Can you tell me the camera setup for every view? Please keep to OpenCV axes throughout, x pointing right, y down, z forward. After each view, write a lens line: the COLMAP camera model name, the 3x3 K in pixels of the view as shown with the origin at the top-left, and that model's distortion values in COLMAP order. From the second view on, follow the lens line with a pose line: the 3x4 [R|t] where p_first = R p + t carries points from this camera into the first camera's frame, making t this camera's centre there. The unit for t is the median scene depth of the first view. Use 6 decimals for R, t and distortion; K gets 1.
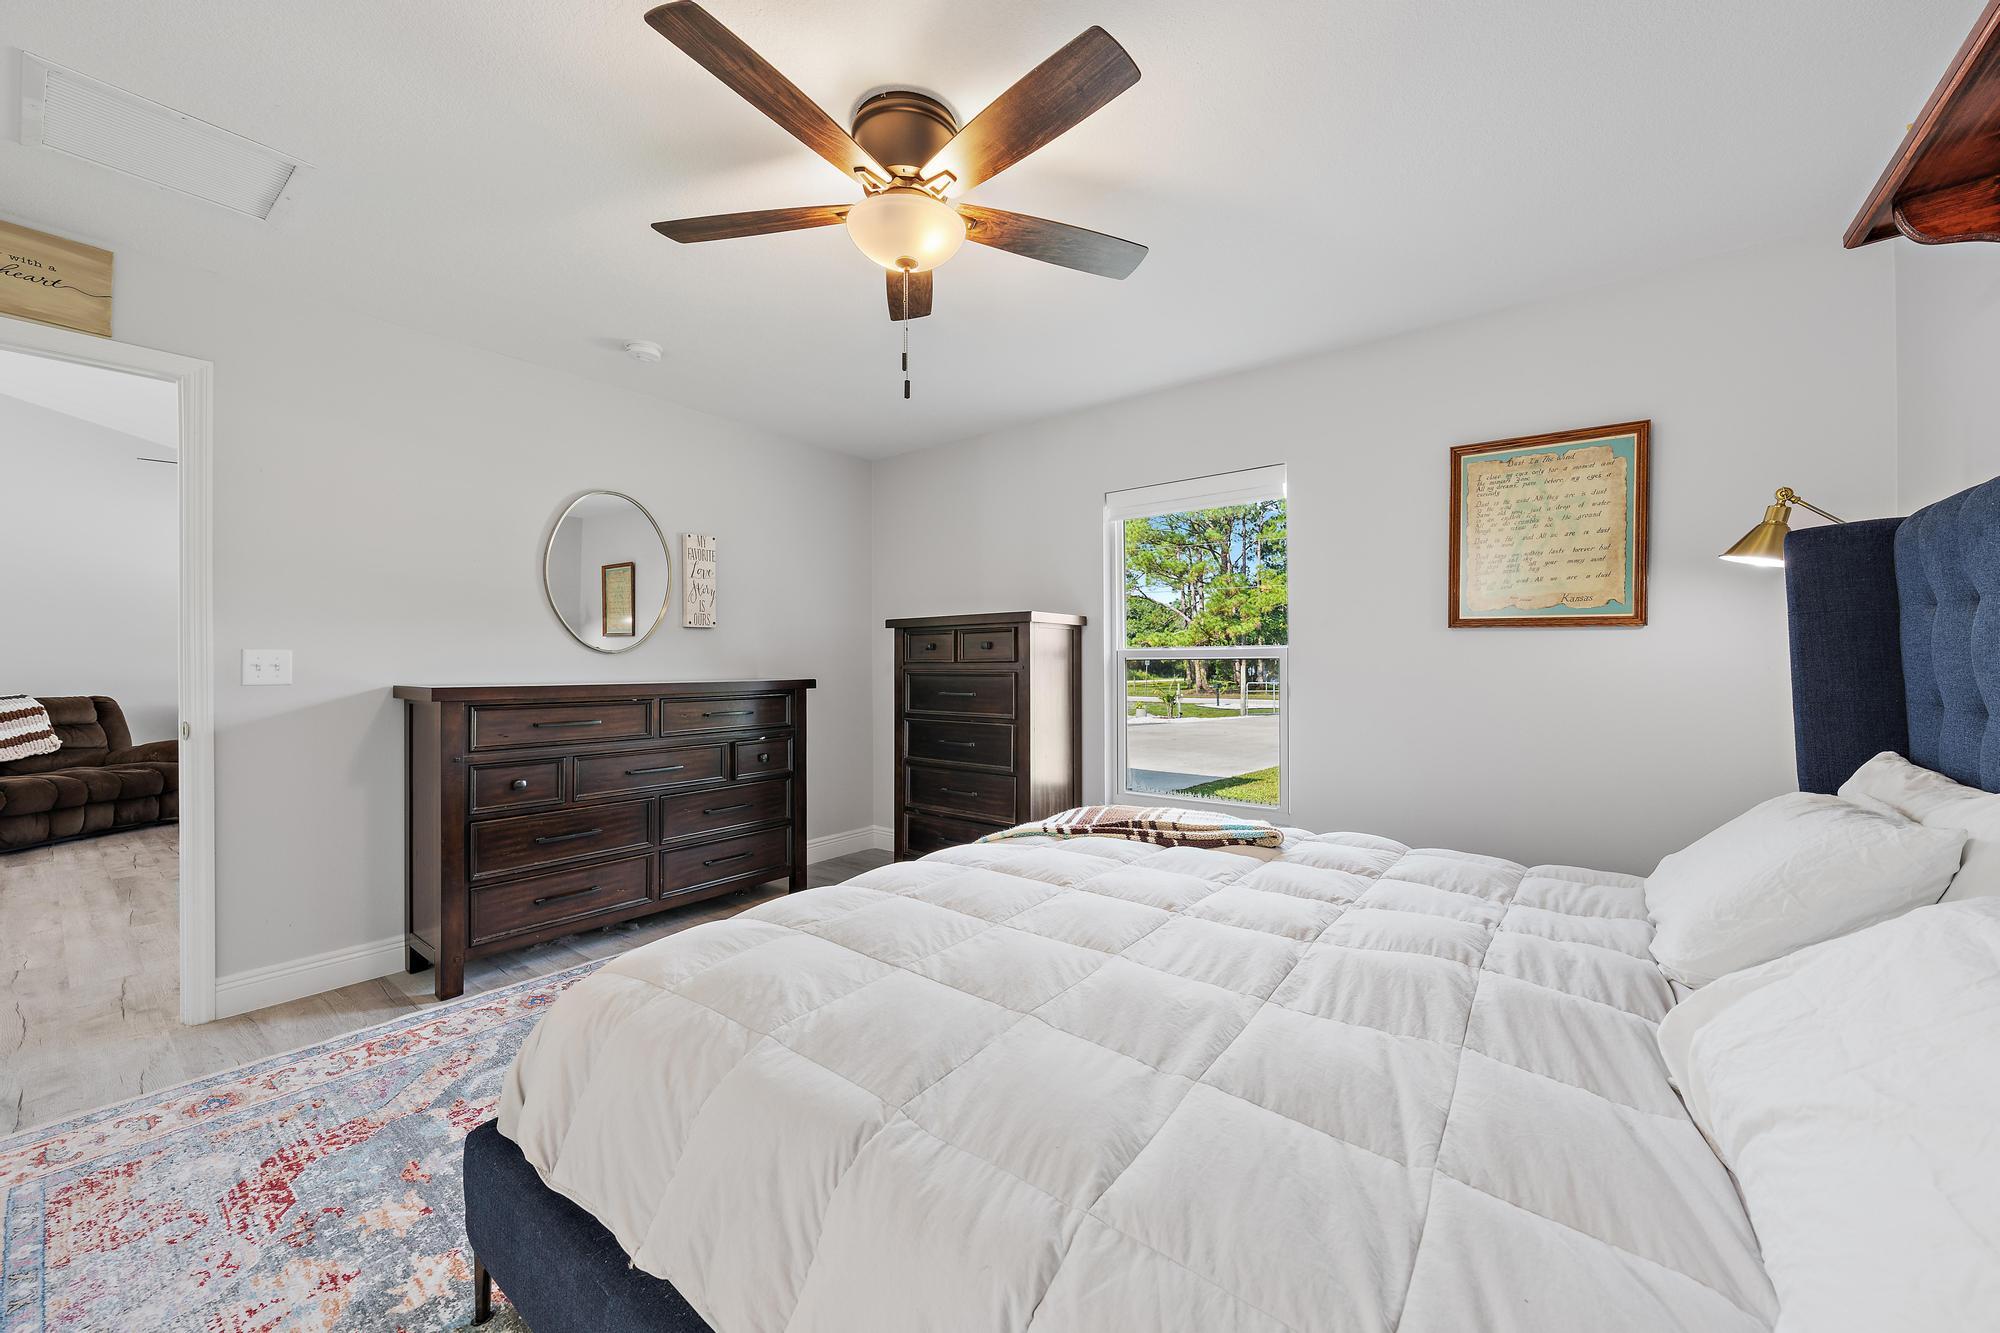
lens RADIAL K [[745.2, 0, 998.6], [0, 745.2, 664.9], [0, 0, 1]] dist [0.010971, 0.000050]
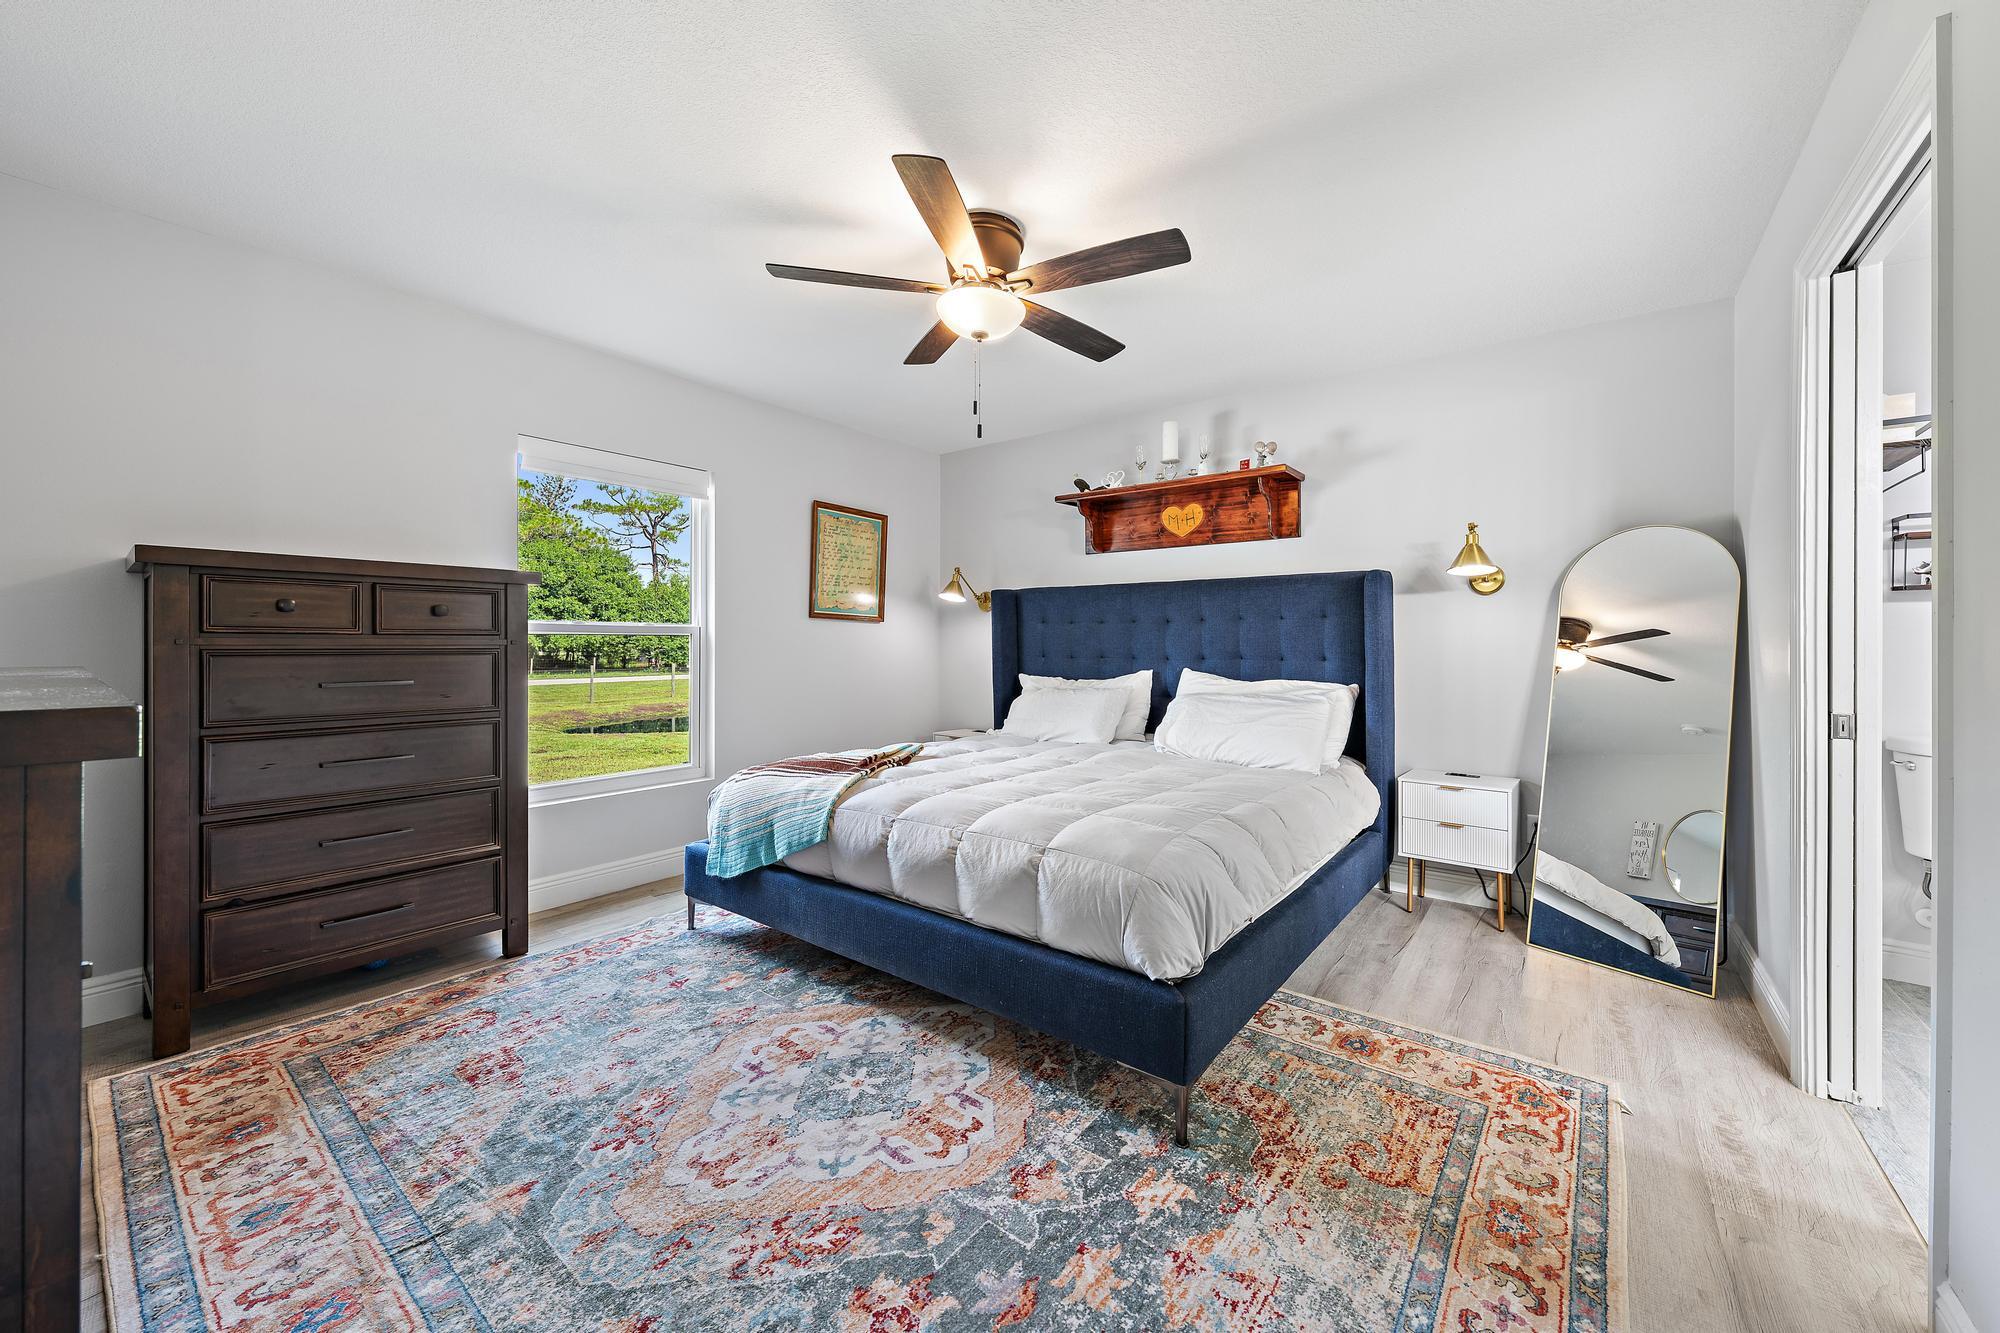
lens RADIAL K [[745.2, 0, 1001.5], [0, 745.2, 653.7], [0, 0, 1]] dist [0.010971, 0.000050]
pose [[-0.000419, -0.005551, 0.999985, -1.031293], [0.004383, 0.999975, 0.005553, 0.019013], [-0.999990, 0.004386, -0.000394, 0.692858]]
